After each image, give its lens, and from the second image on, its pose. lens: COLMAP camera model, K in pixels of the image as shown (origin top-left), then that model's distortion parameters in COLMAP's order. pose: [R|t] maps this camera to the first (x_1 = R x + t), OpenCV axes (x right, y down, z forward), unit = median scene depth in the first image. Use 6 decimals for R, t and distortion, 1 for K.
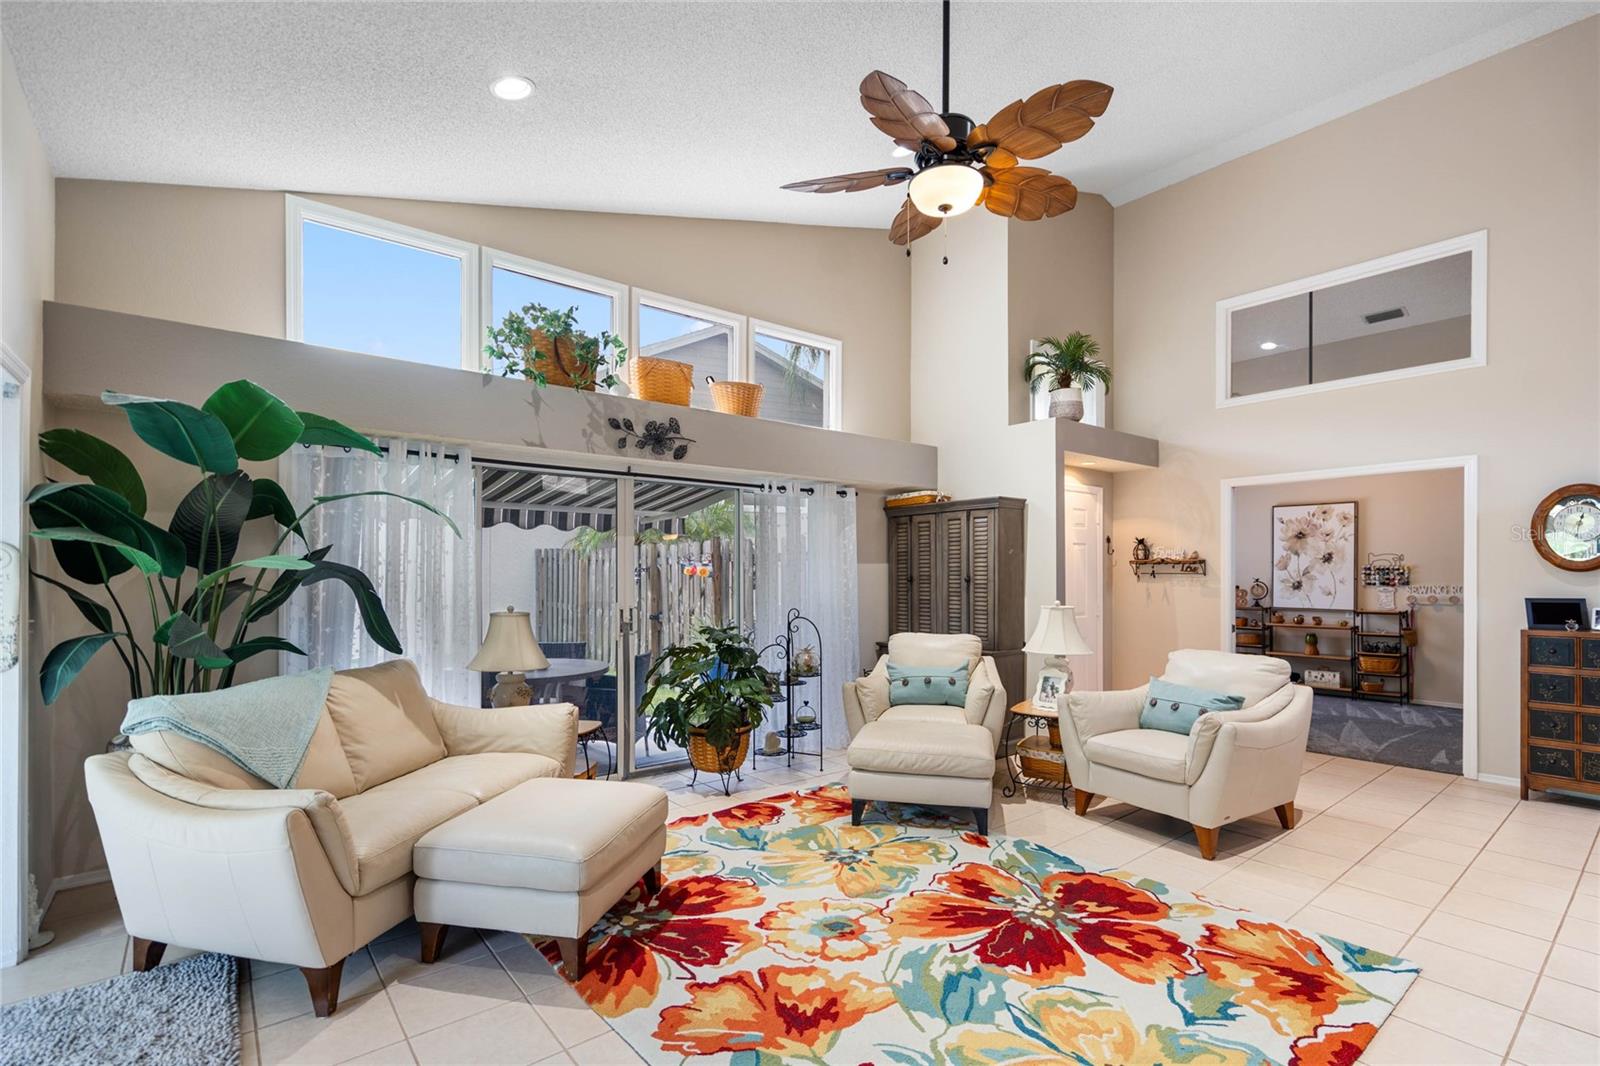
lens RADIAL K [[735.9, 0, 797.9], [0, 735.9, 572.3], [0, 0, 1]] dist [-0.004378, 0.002376]
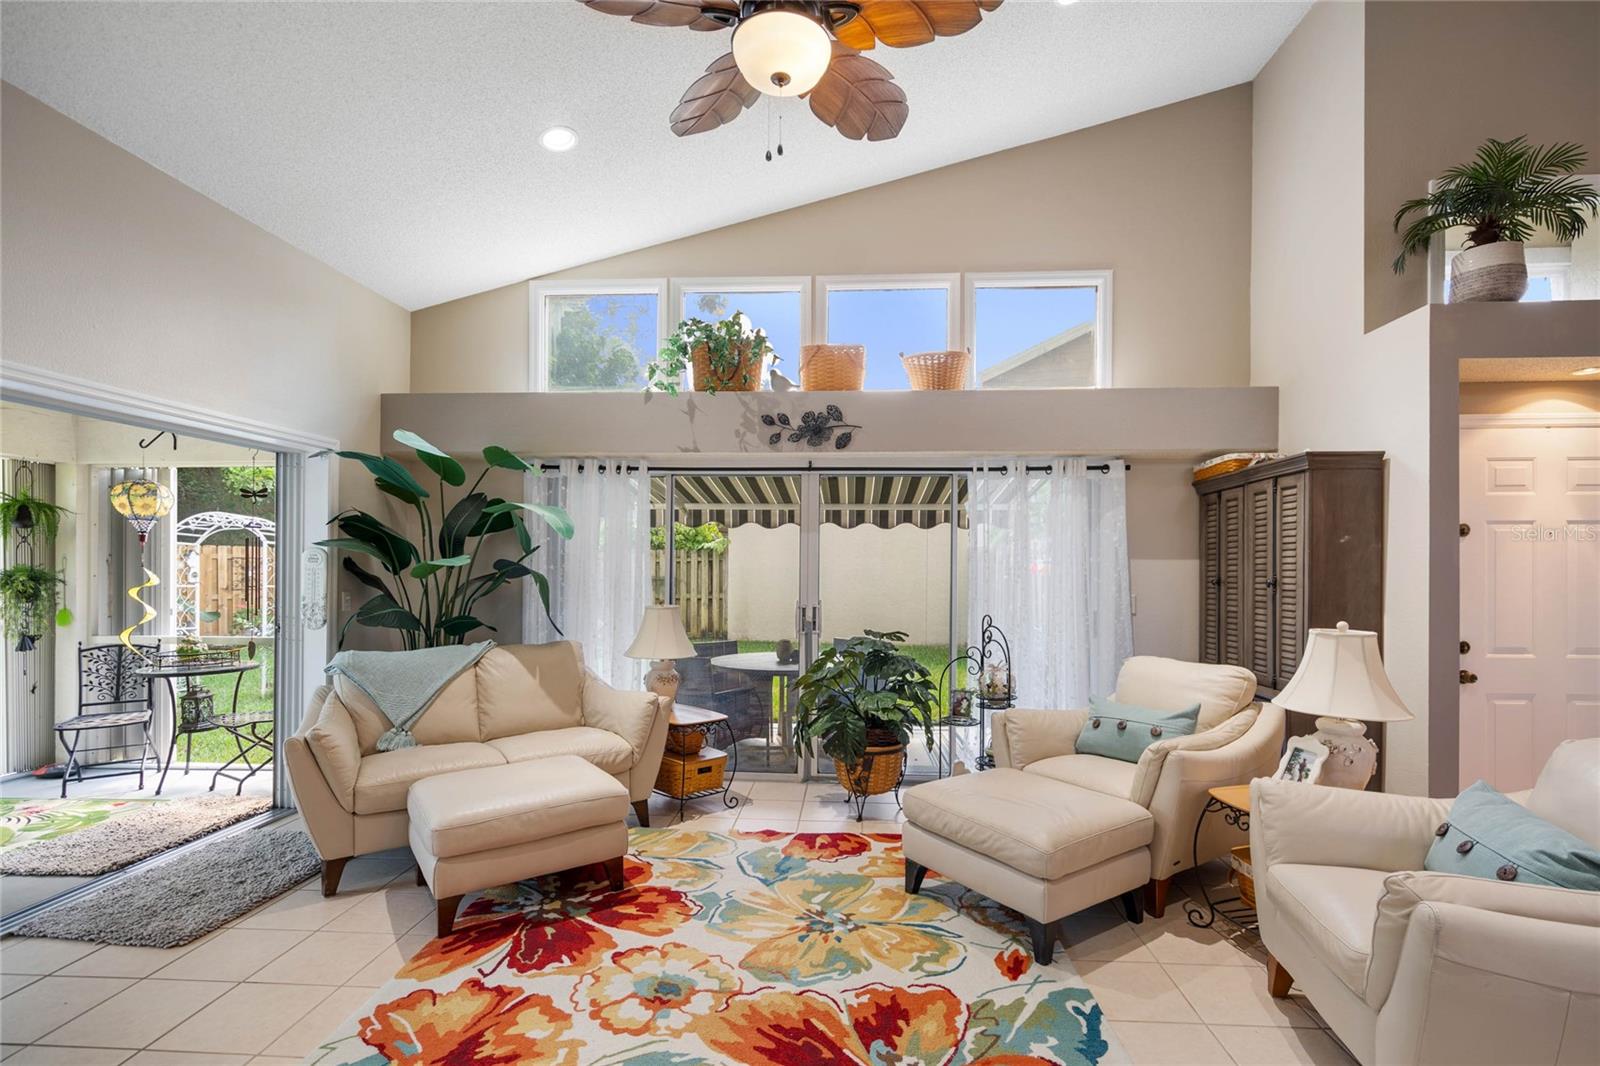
lens RADIAL K [[735.9, 0, 808.8], [0, 735.9, 566.4], [0, 0, 1]] dist [-0.004378, 0.002376]
pose [[0.737470, 0.001697, -0.675378, 0.582241], [-0.006211, 0.999972, -0.004270, -0.000141], [0.675352, 0.007344, 0.737459, 0.381001]]
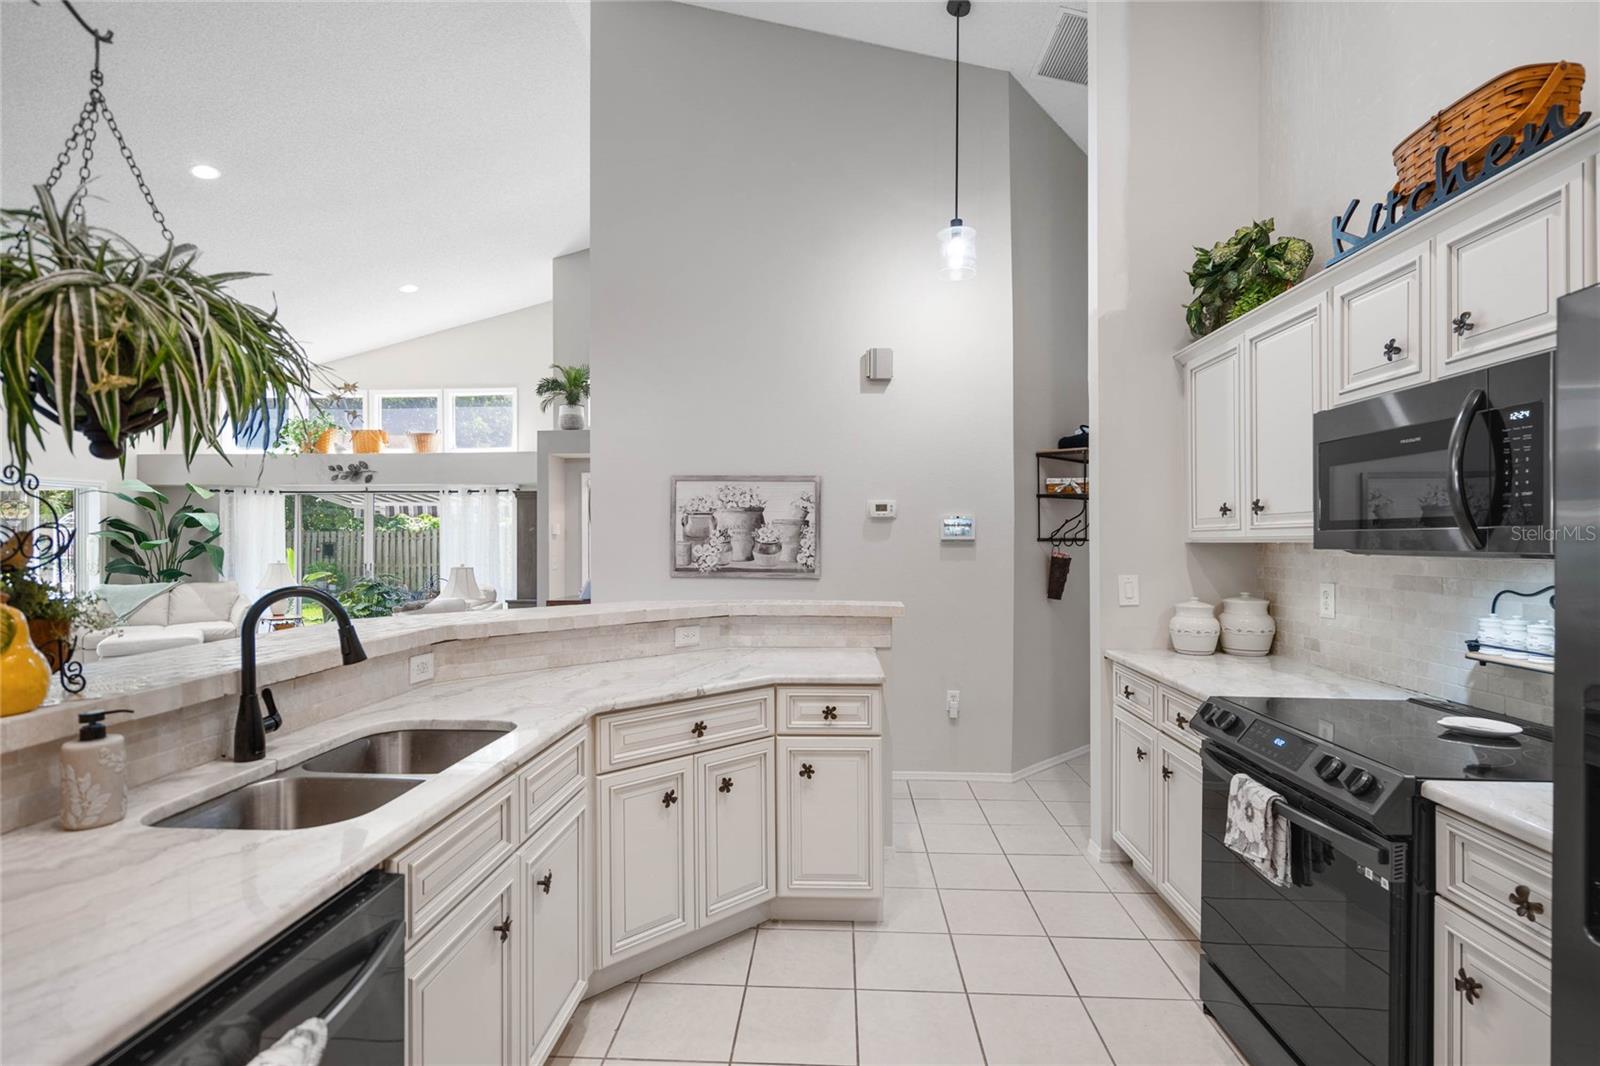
lens RADIAL K [[735.9, 0, 806.7], [0, 735.9, 539.5], [0, 0, 1]] dist [-0.004378, 0.002376]
pose [[0.754152, -0.002759, -0.656694, 2.518212], [0.002134, 0.999996, -0.001752, -0.006393], [0.656696, -0.000080, 0.754155, 0.437544]]
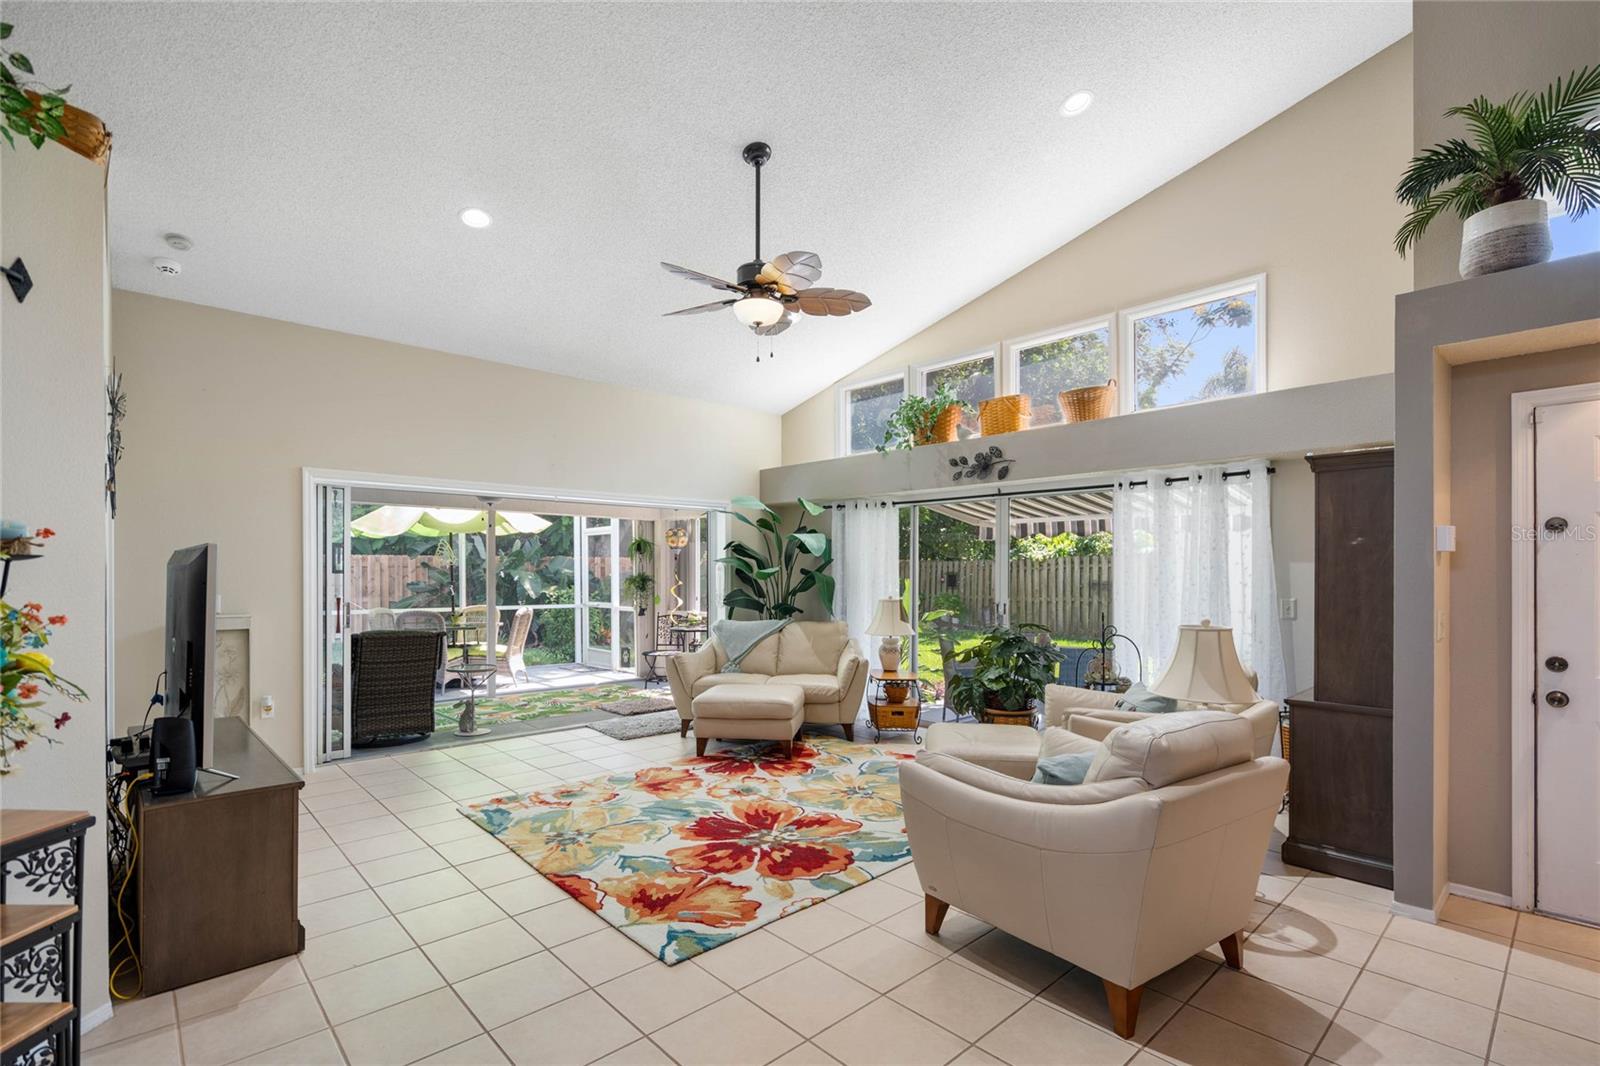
lens RADIAL K [[735.9, 0, 795.9], [0, 735.9, 568.0], [0, 0, 1]] dist [-0.004378, 0.002376]
pose [[0.066813, -0.005353, -0.997751, 1.332055], [-0.001961, 0.999983, -0.005497, -0.003462], [0.997764, 0.002323, 0.066801, 0.784335]]
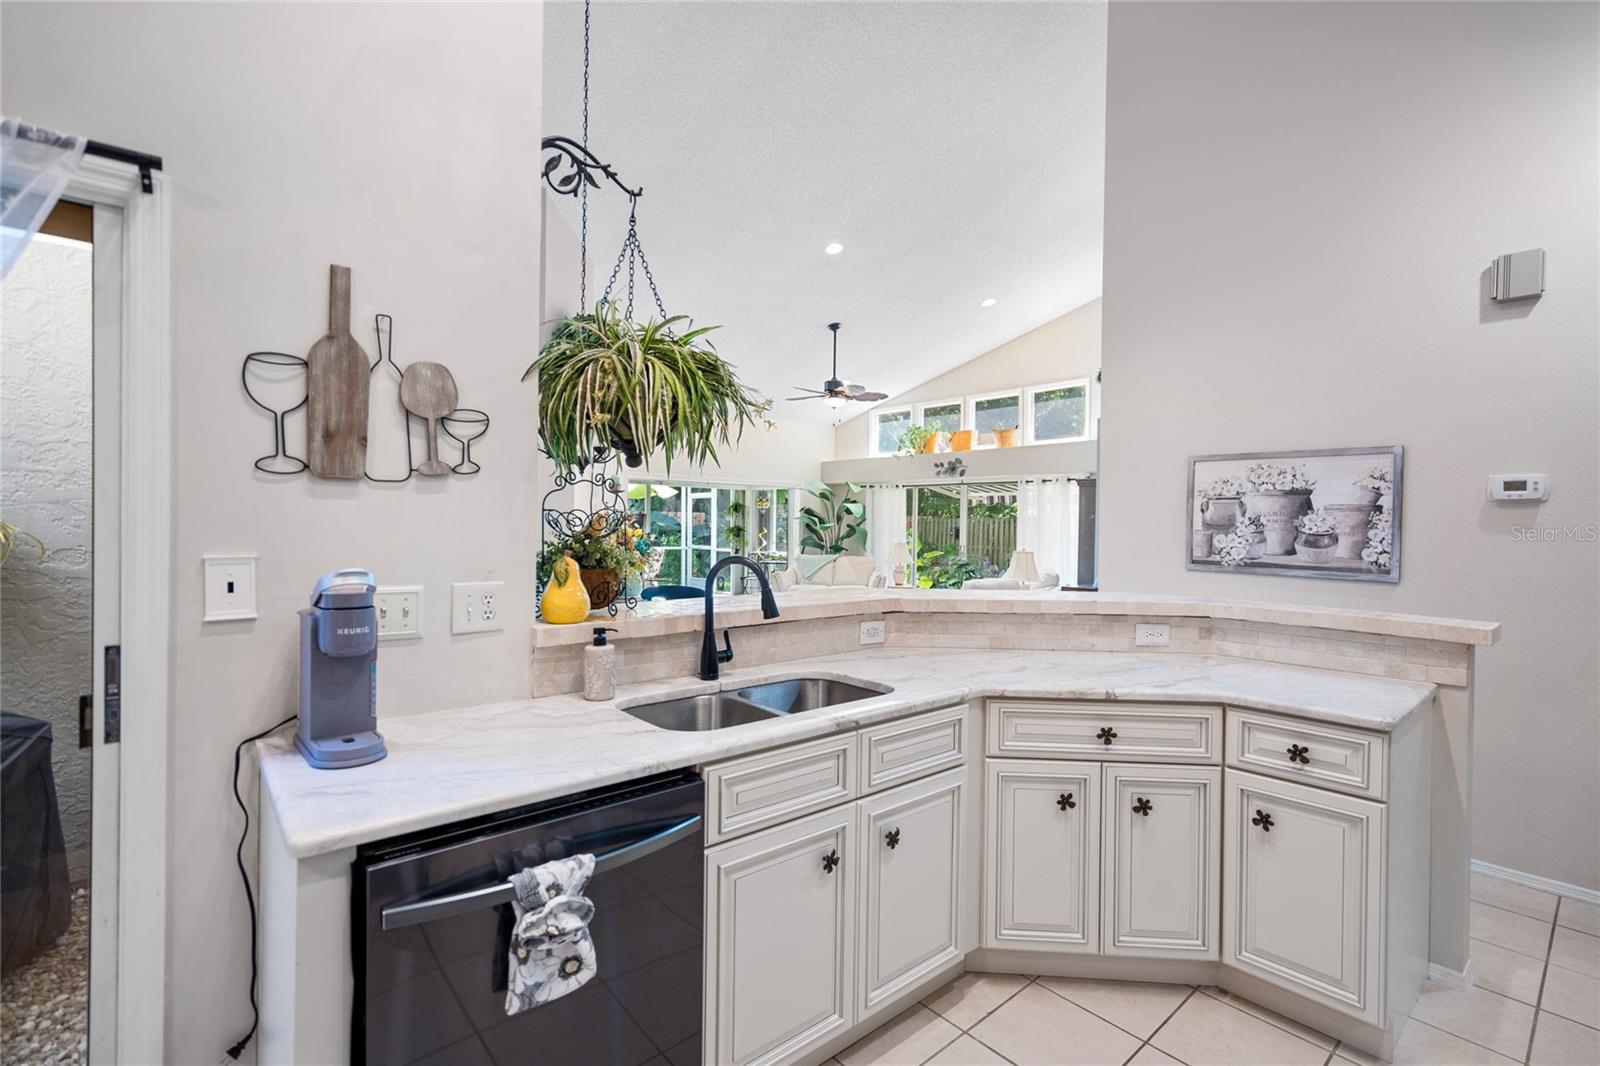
lens RADIAL K [[735.9, 0, 823.0], [0, 735.9, 529.7], [0, 0, 1]] dist [-0.004378, 0.002376]
pose [[0.065807, 0.006580, -0.997811, 2.596117], [-0.013810, 0.999888, 0.005683, -0.005112], [0.997737, 0.013406, 0.065891, 0.610528]]
